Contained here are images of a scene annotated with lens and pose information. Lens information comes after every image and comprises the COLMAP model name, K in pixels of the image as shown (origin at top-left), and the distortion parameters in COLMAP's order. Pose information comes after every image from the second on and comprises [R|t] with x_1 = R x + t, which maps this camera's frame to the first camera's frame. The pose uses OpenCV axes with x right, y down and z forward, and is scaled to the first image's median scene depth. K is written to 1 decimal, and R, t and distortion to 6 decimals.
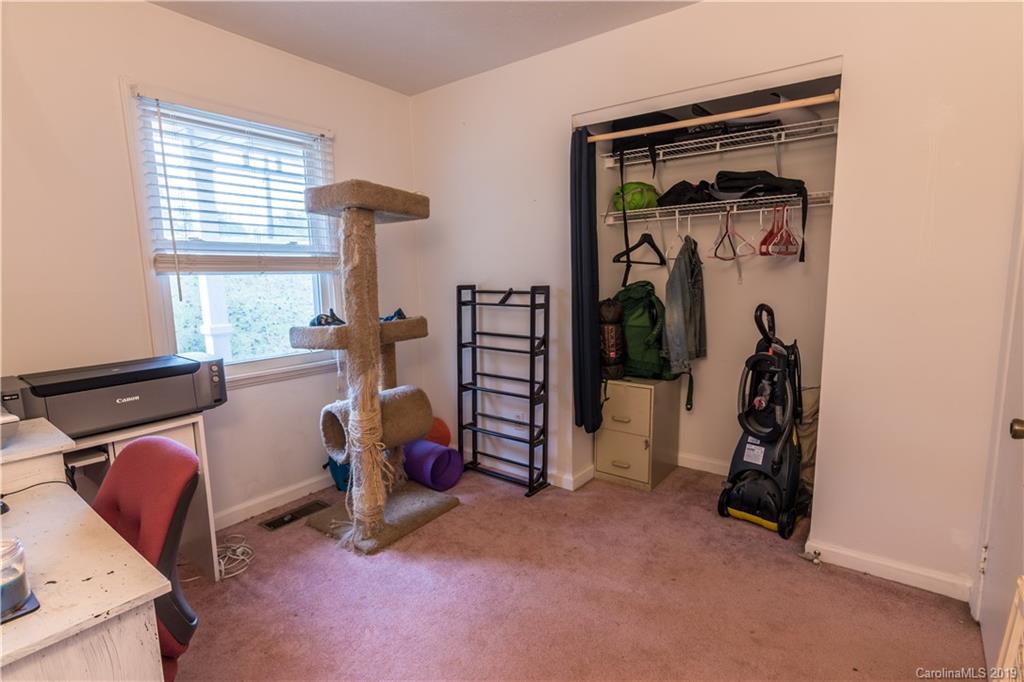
lens RADIAL K [[493.5, 0, 510.8], [0, 493.5, 341.1], [0, 0, 1]] dist [0.000273, -0.000034]
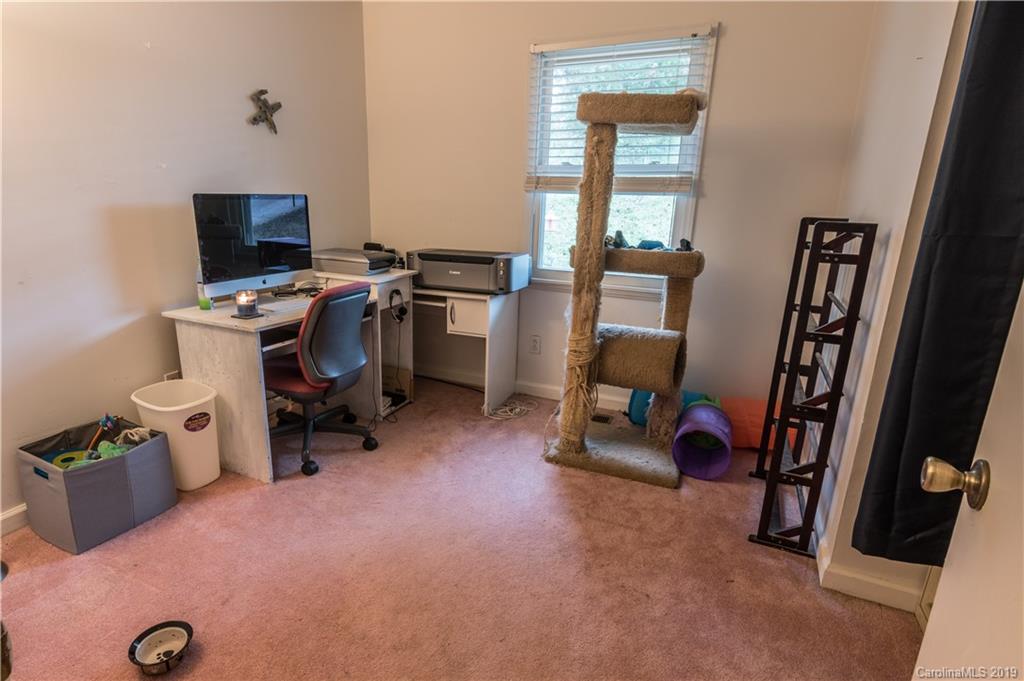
lens RADIAL K [[548.1, 0, 508.4], [0, 548.1, 343.4], [0, 0, 1]] dist [0.003886, 0.000613]
pose [[0.210859, 0.266643, -0.940447, 0.625694], [-0.158570, 0.958665, 0.236255, -0.067607], [0.964569, 0.099310, 0.244425, 0.500205]]
